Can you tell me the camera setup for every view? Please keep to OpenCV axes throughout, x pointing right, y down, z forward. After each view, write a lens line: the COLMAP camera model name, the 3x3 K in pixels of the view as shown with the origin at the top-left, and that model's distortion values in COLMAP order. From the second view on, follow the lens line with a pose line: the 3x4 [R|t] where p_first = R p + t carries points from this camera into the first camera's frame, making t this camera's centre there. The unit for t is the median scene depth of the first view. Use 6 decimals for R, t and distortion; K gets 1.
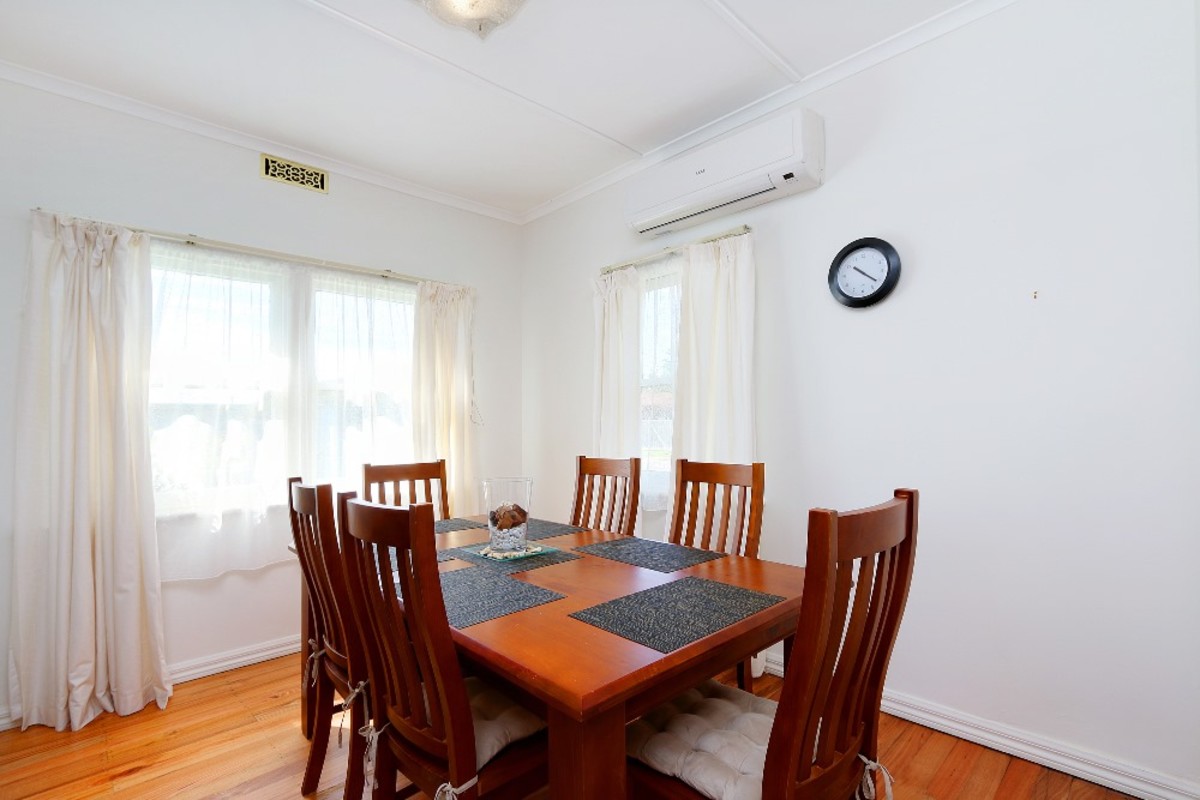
lens RADIAL K [[594.5, 0, 604.1], [0, 594.5, 409.2], [0, 0, 1]] dist [-0.006558, 0.000235]
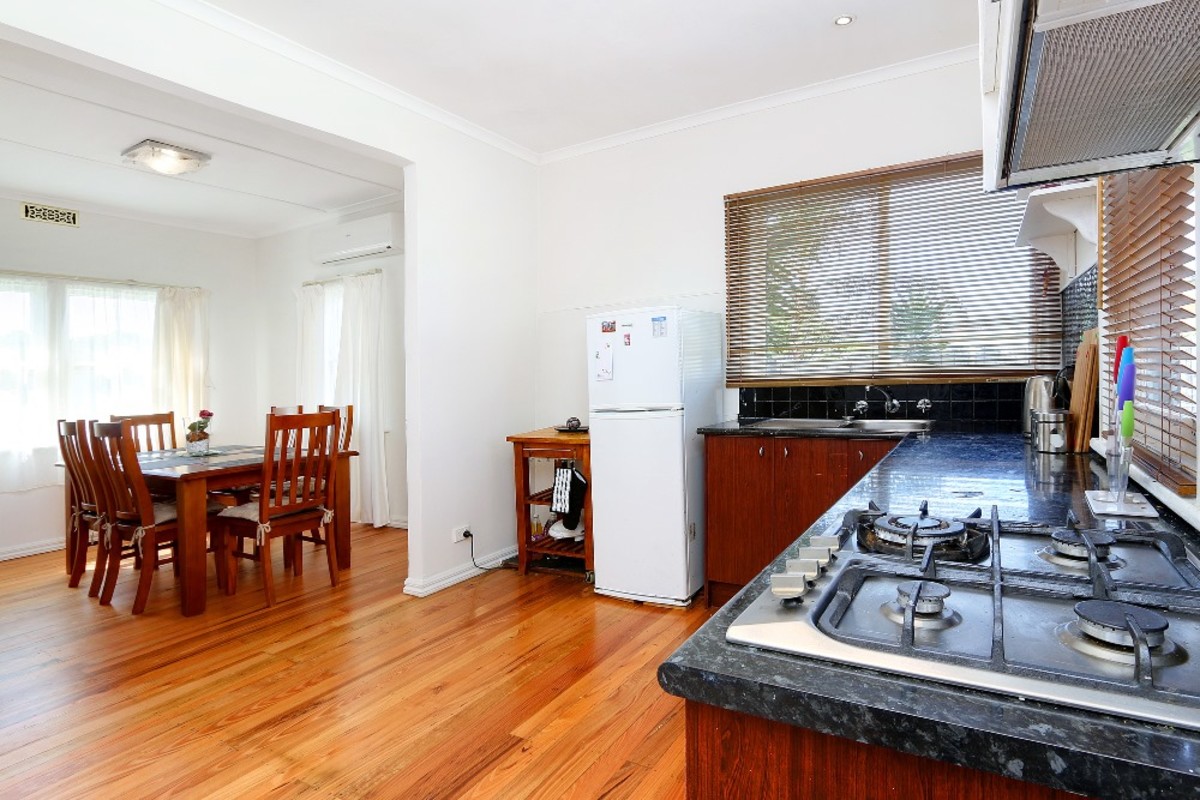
lens RADIAL K [[594.5, 0, 613.5], [0, 594.5, 371.1], [0, 0, 1]] dist [-0.006558, 0.000235]
pose [[0.955876, -0.015060, 0.293383, 0.354114], [0.013697, 0.999884, 0.006700, -0.015628], [-0.293450, -0.002386, 0.955972, -0.765022]]
